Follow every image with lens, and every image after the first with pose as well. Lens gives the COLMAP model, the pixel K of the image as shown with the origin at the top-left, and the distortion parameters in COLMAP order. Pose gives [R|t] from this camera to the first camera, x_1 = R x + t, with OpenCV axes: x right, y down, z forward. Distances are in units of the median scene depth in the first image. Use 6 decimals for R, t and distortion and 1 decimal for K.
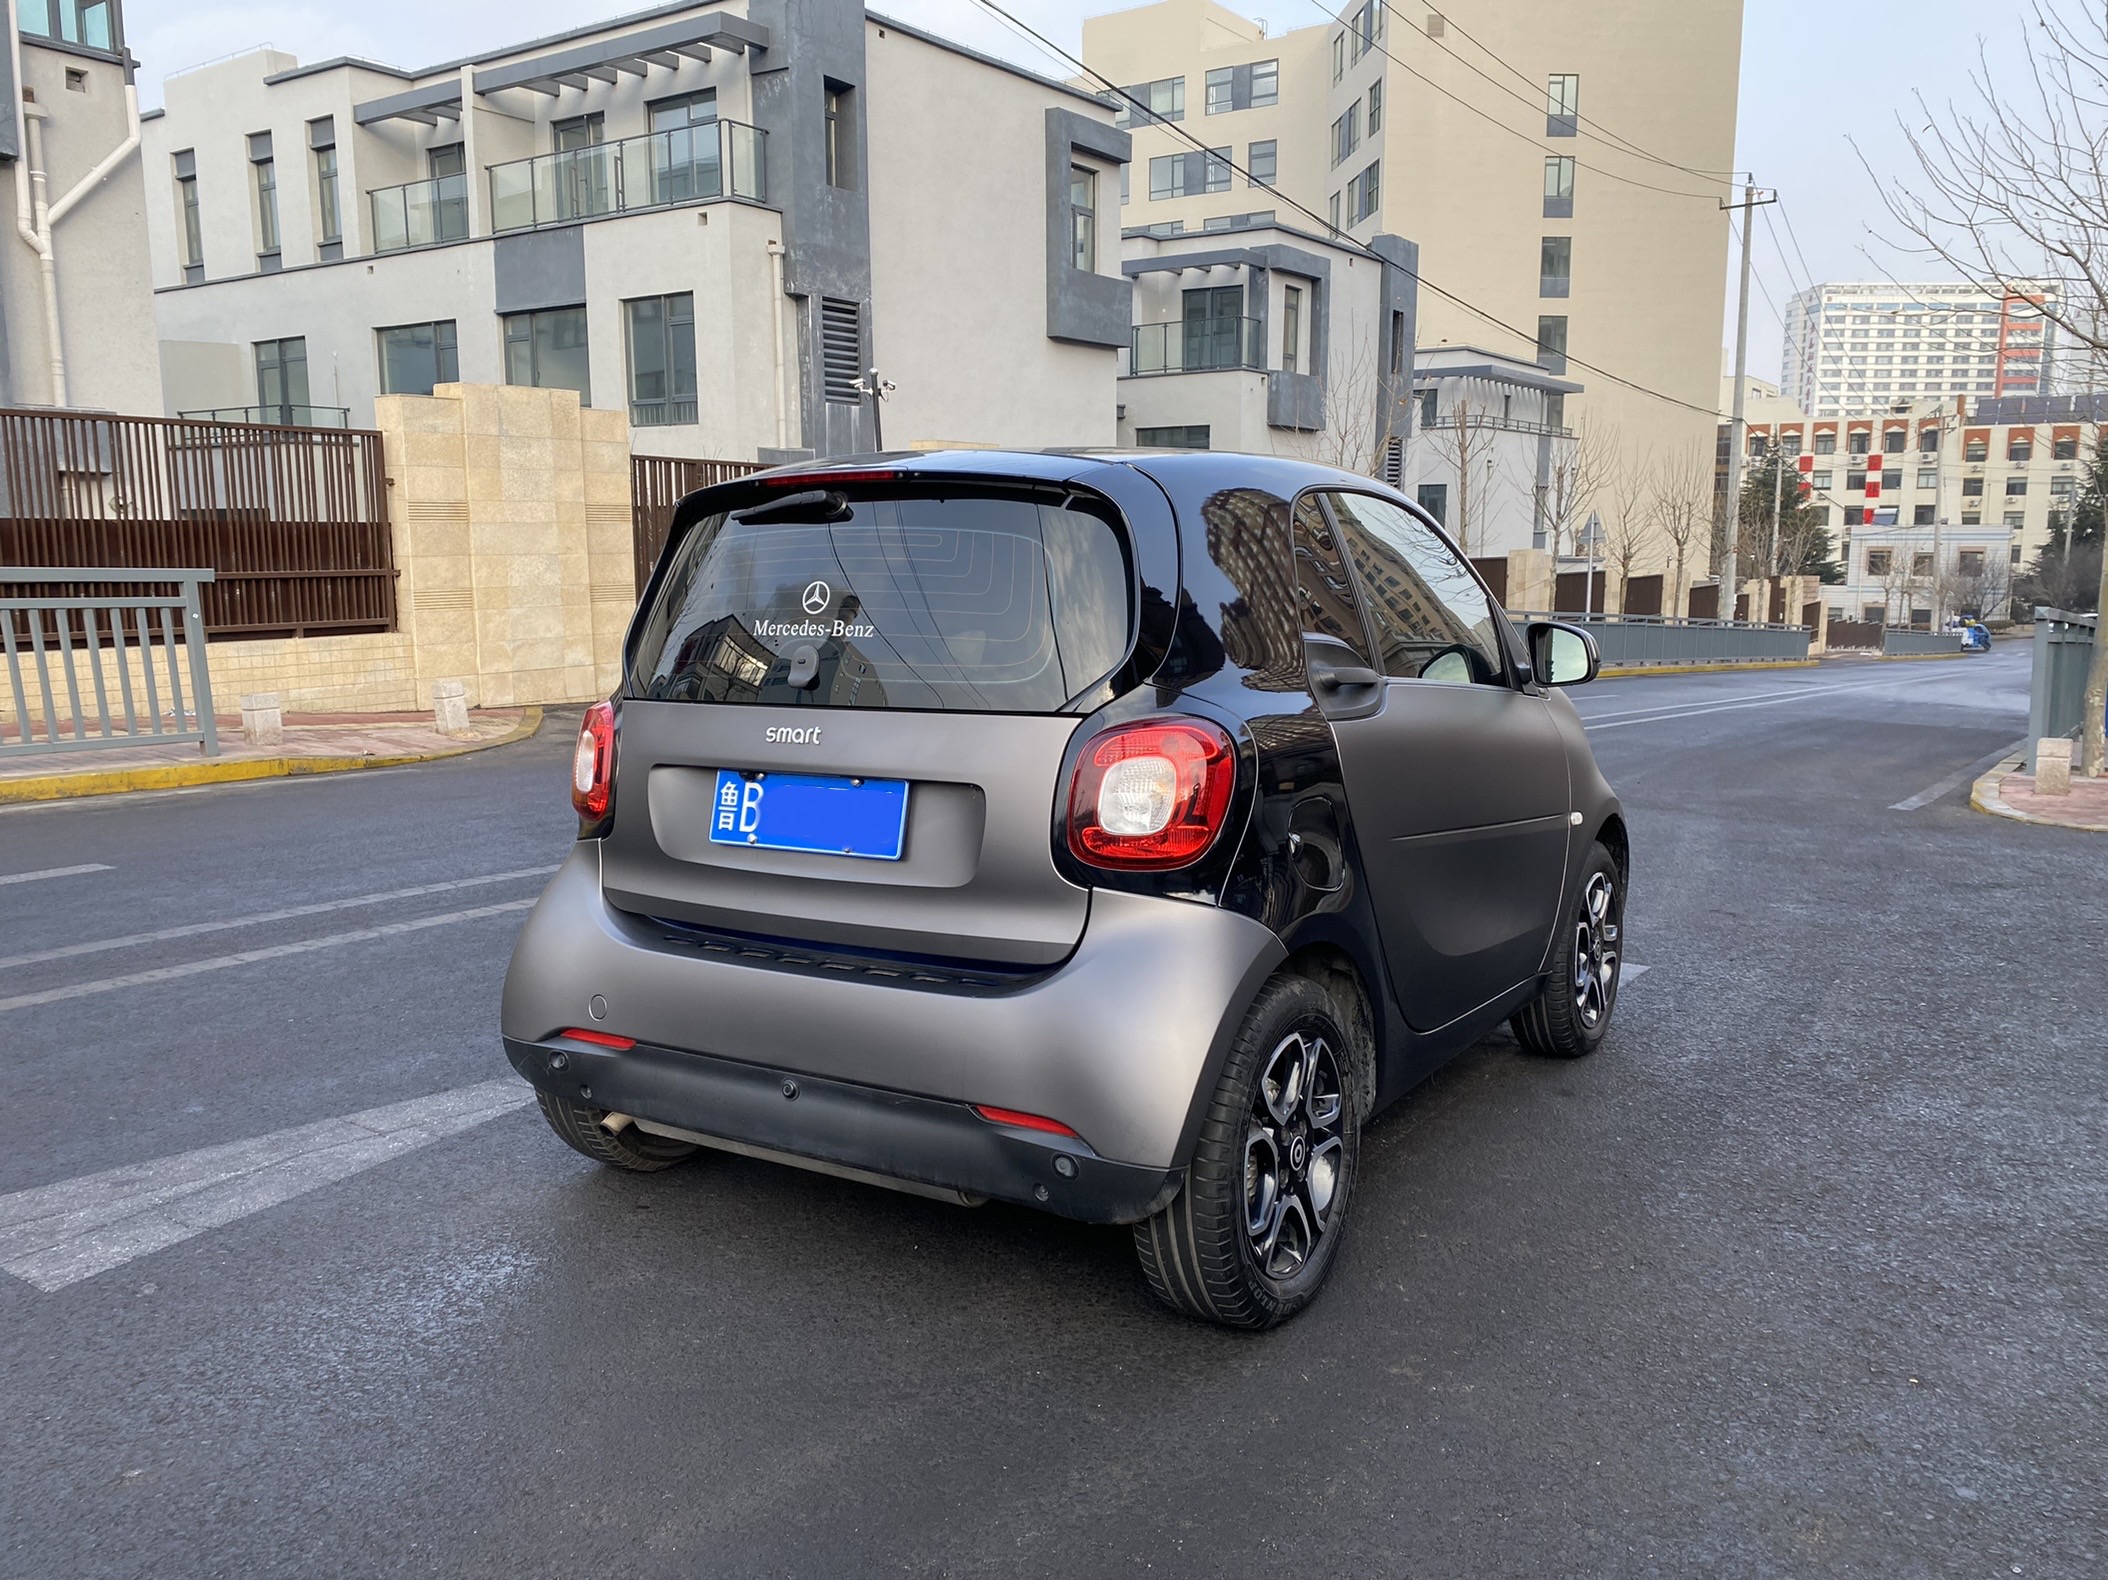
lens RADIAL K [[1621.8, 0, 1054.0], [0, 1621.8, 790.0], [0, 0, 1]] dist [0.029819, -0.013661]
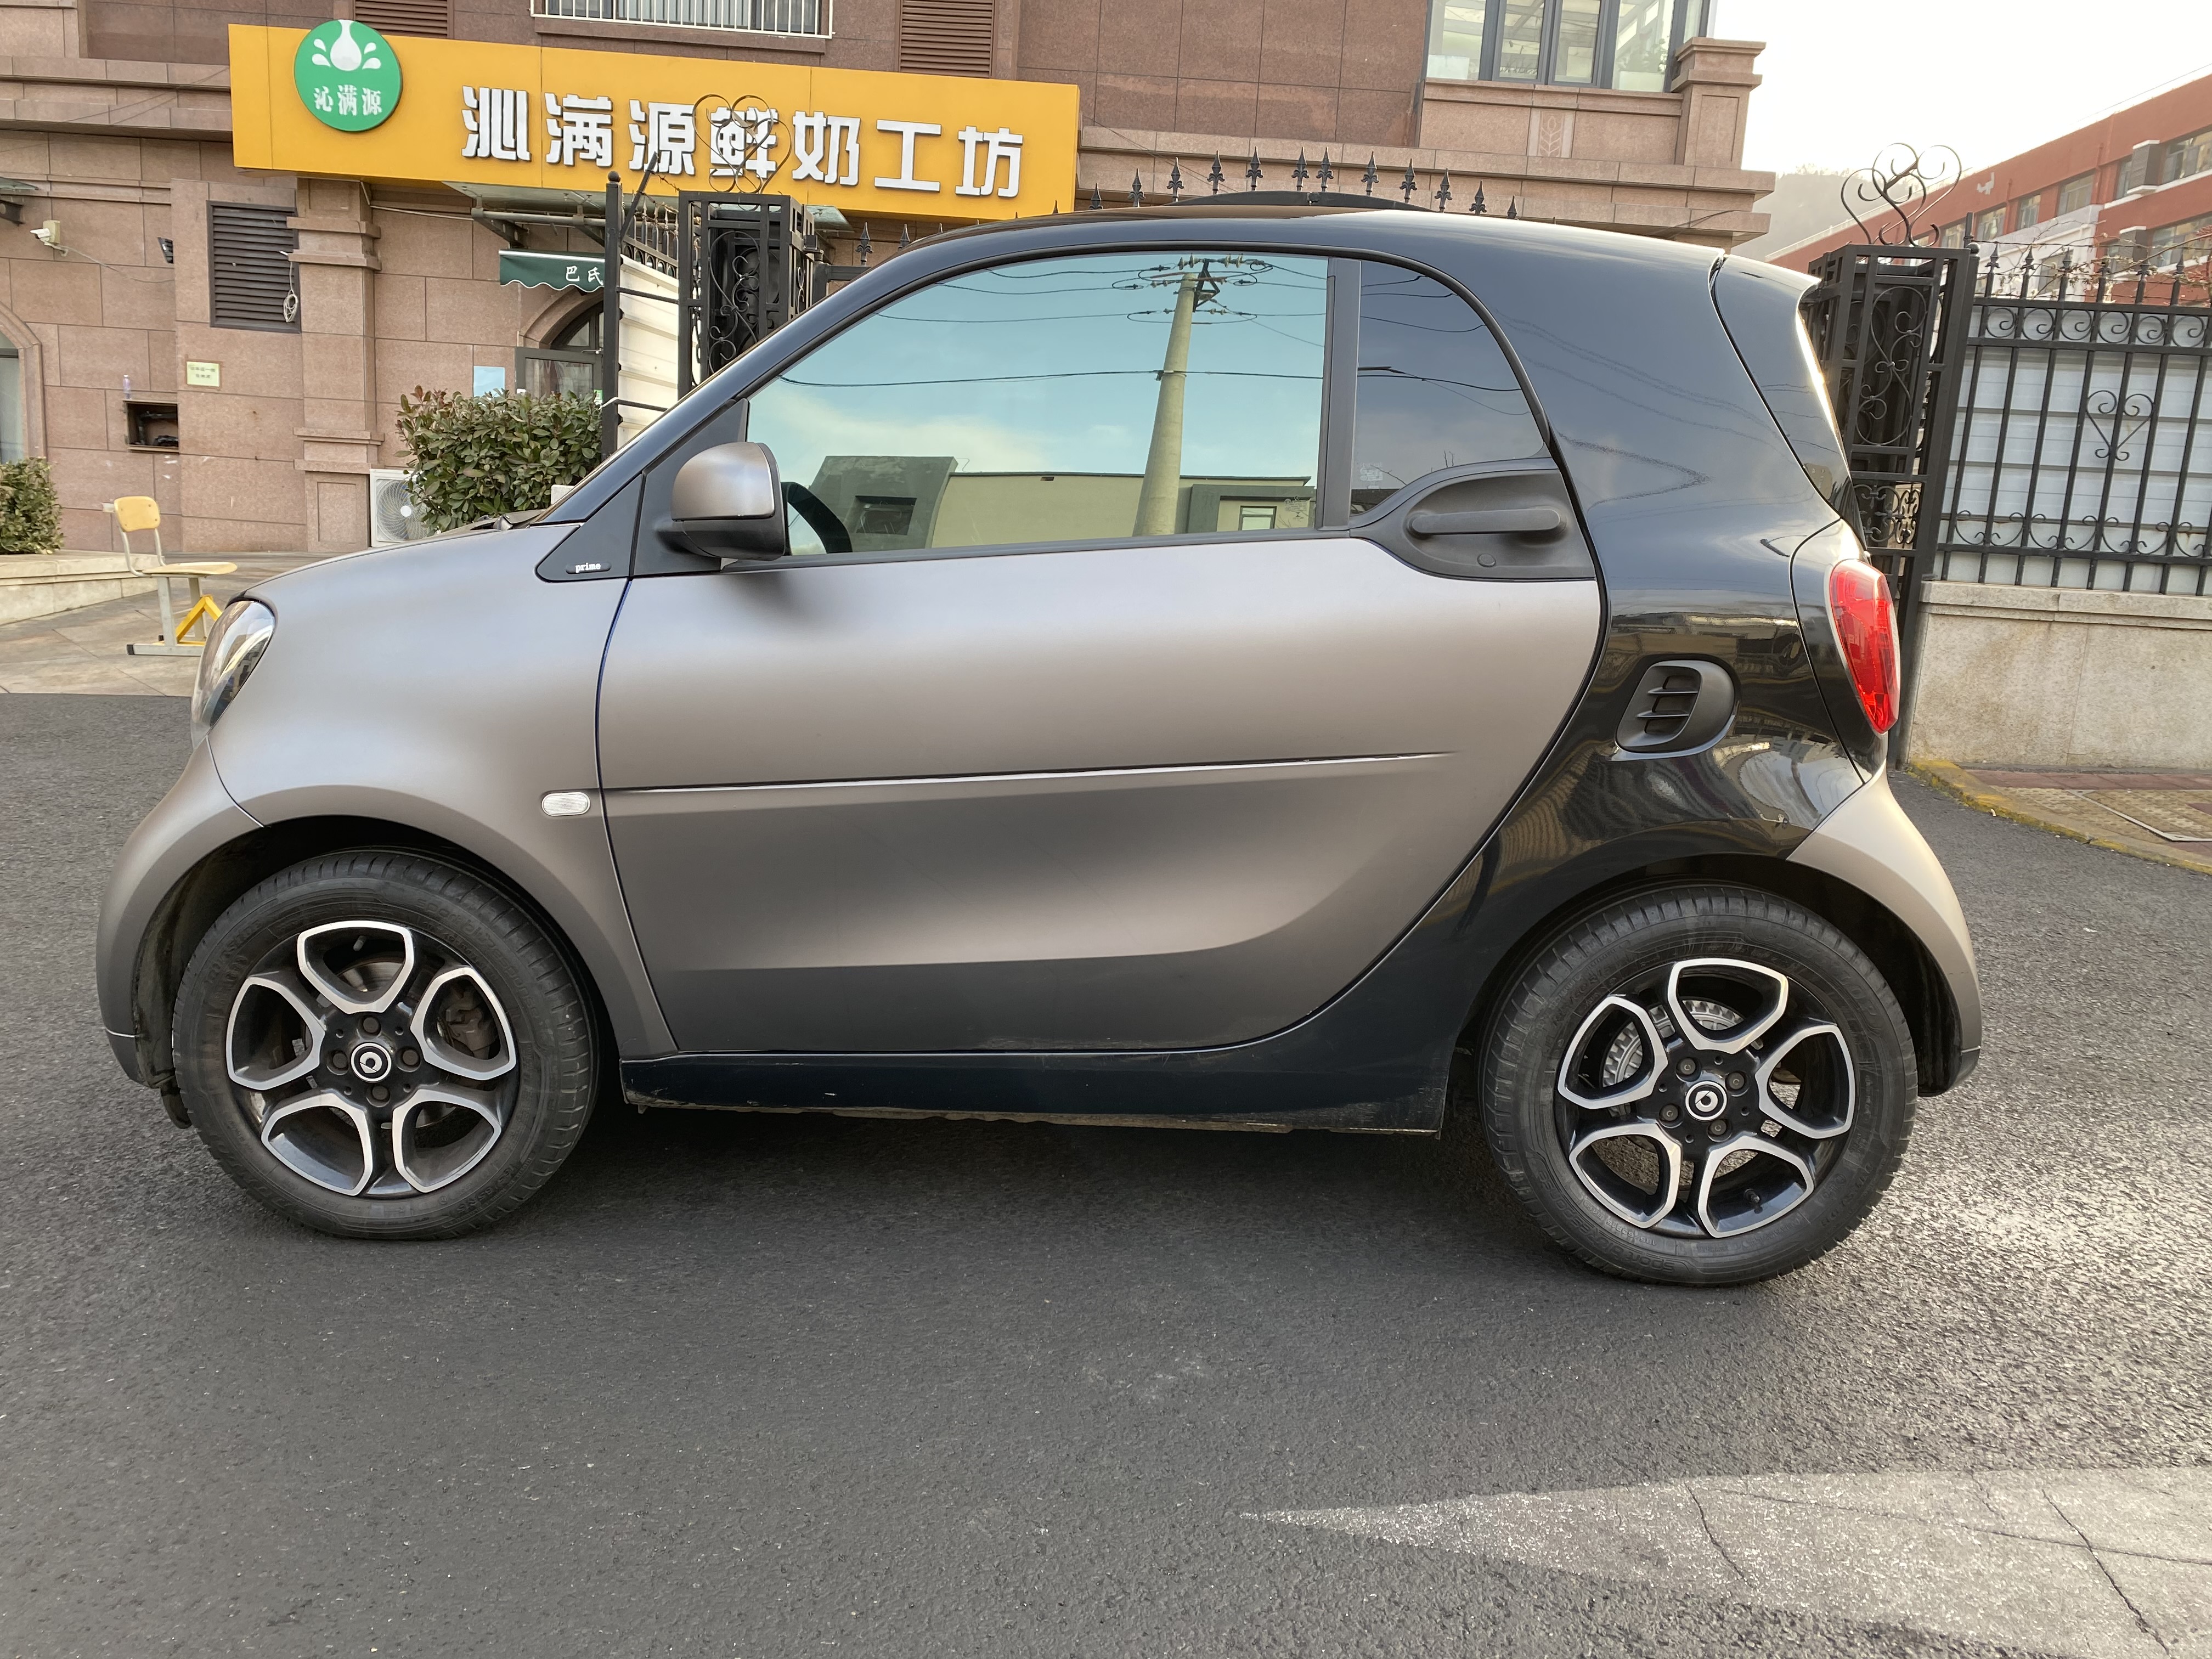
lens RADIAL K [[1686.8, 0, 1110.4], [0, 1686.8, 842.3], [0, 0, 1]] dist [0.006382, 0.001228]
pose [[-0.525313, -0.187249, 0.830051, -0.069355], [0.081325, 0.959973, 0.268026, -0.015182], [-0.847014, 0.208301, -0.489058, 0.157523]]
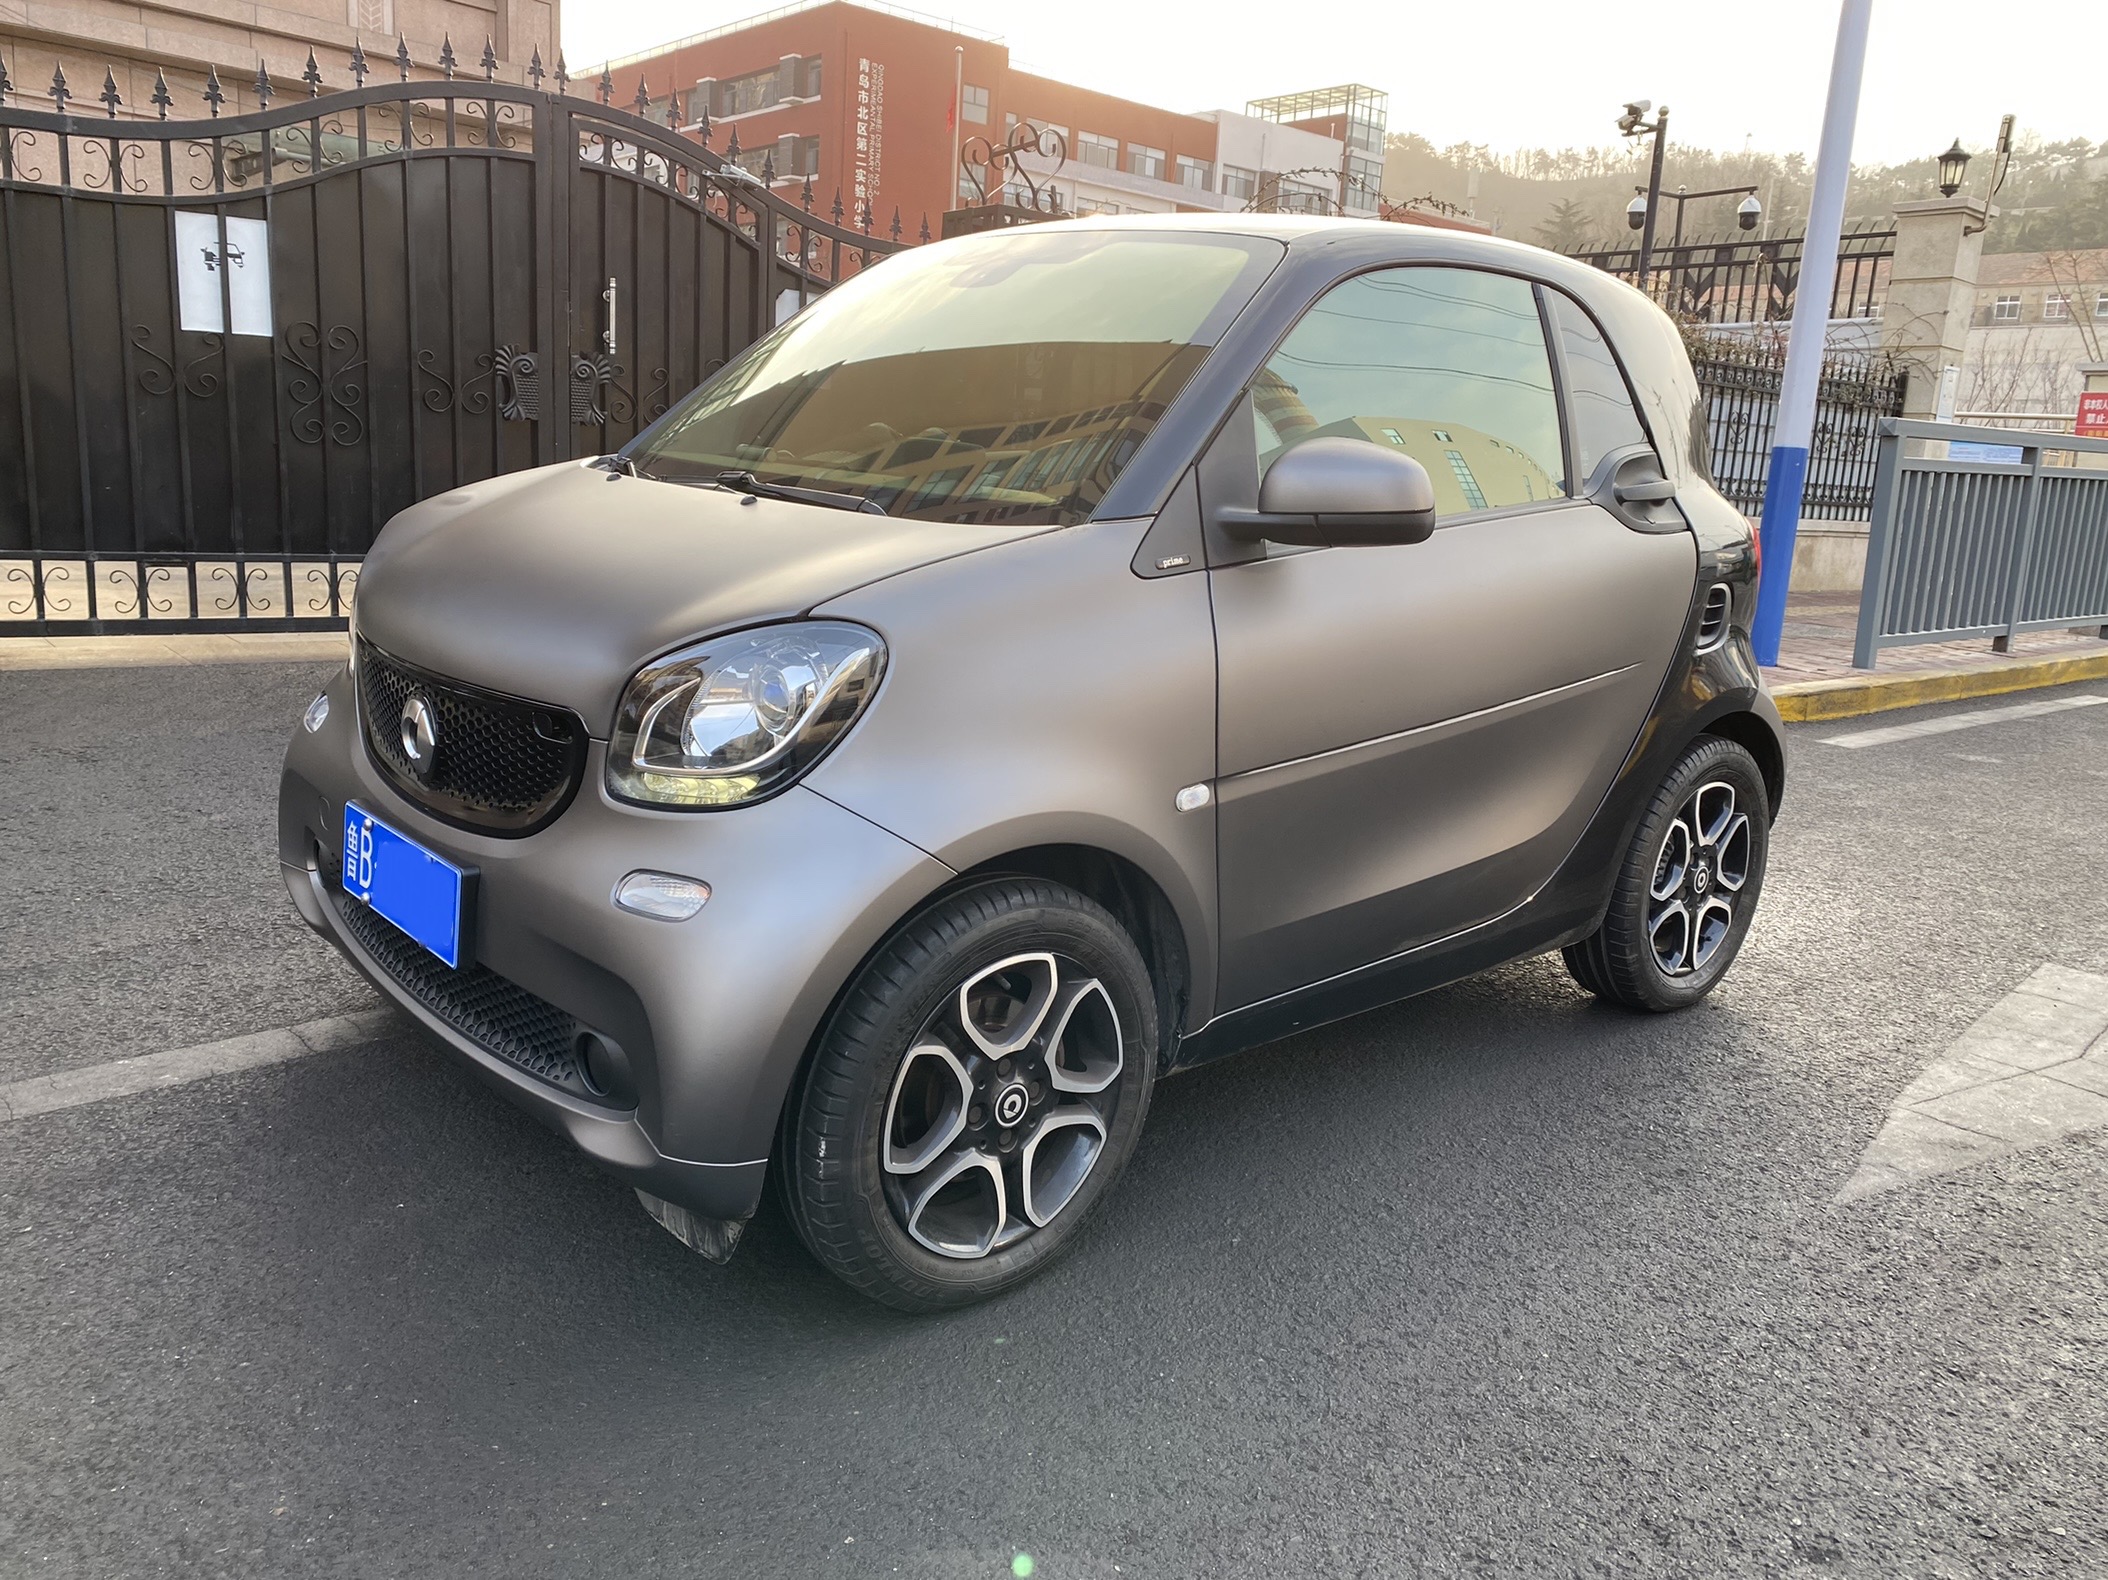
lens RADIAL K [[1600.4, 0, 1054.0], [0, 1600.4, 790.0], [0, 0, 1]] dist [0.063060, -0.070297]
pose [[-0.964289, -0.100951, 0.244858, -0.012827], [-0.011038, 0.939024, 0.343674, -0.022793], [-0.264621, 0.328699, -0.906605, 0.202397]]
